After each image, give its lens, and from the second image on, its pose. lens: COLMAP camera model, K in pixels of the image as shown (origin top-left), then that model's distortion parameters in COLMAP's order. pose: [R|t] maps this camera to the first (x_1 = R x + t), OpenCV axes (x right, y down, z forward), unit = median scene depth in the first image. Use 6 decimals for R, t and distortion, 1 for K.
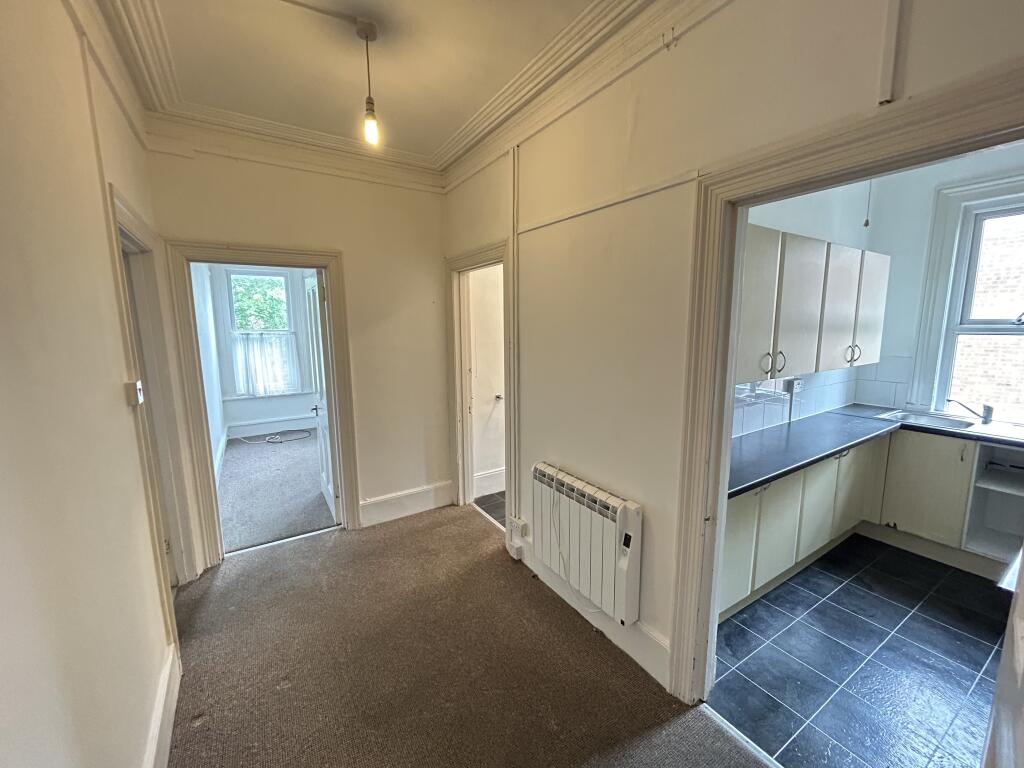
lens RADIAL K [[412.2, 0, 510.2], [0, 412.2, 384.3], [0, 0, 1]] dist [-0.000404, -0.000017]
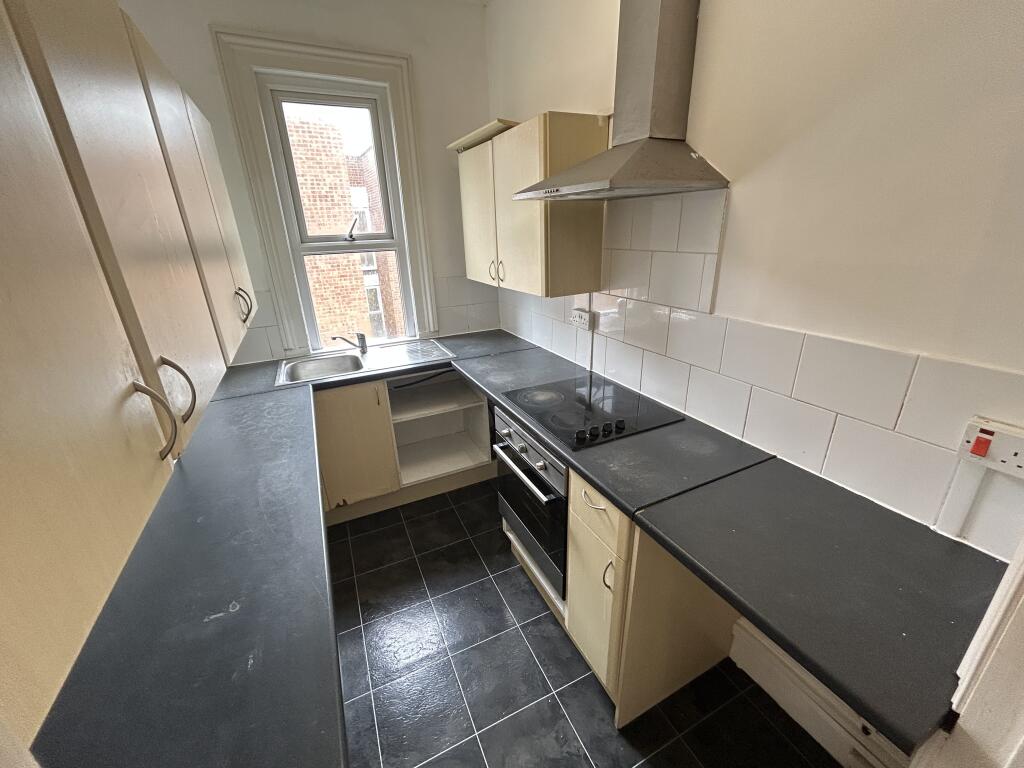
lens RADIAL K [[412.7, 0, 512.0], [0, 412.7, 384.0], [0, 0, 1]] dist [-0.001738, -0.000120]
pose [[0.109865, -0.347984, 0.931041, 0.299866], [0.174025, 0.928977, 0.326677, -0.085230], [-0.978593, 0.126134, 0.162620, 0.528228]]
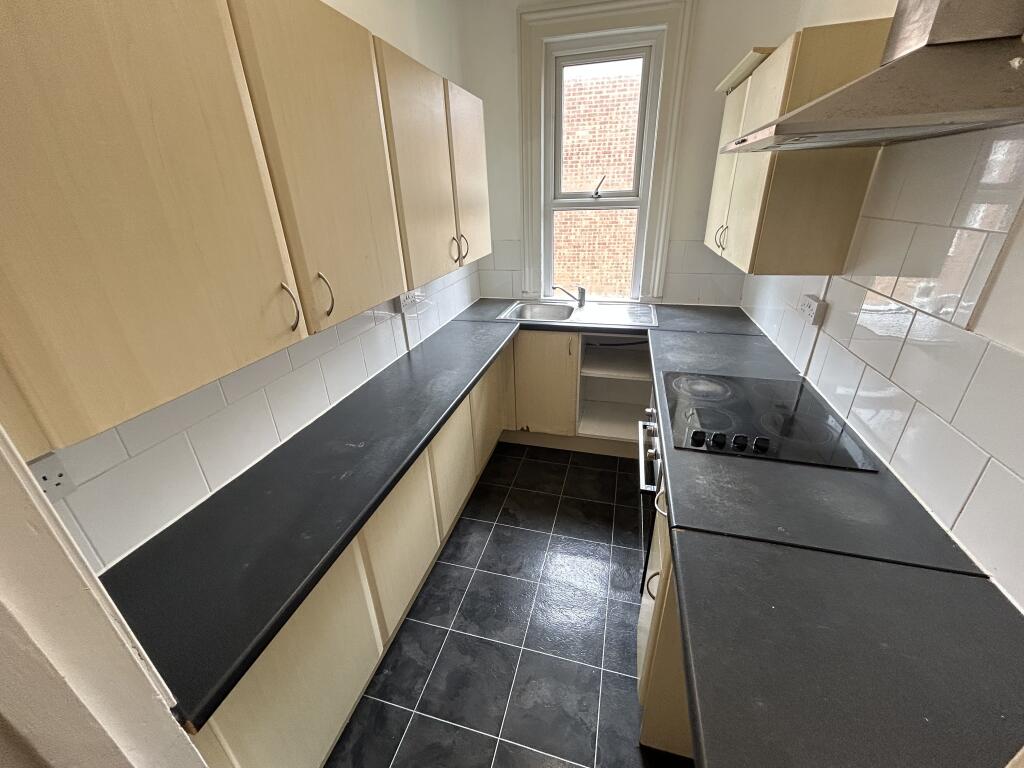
lens RADIAL K [[412.2, 0, 510.2], [0, 412.2, 384.3], [0, 0, 1]] dist [-0.000404, -0.000017]
pose [[0.735610, -0.298226, 0.608226, 0.361850], [0.122404, 0.941615, 0.313654, -0.060837], [-0.666254, -0.156278, 0.729166, 0.354457]]
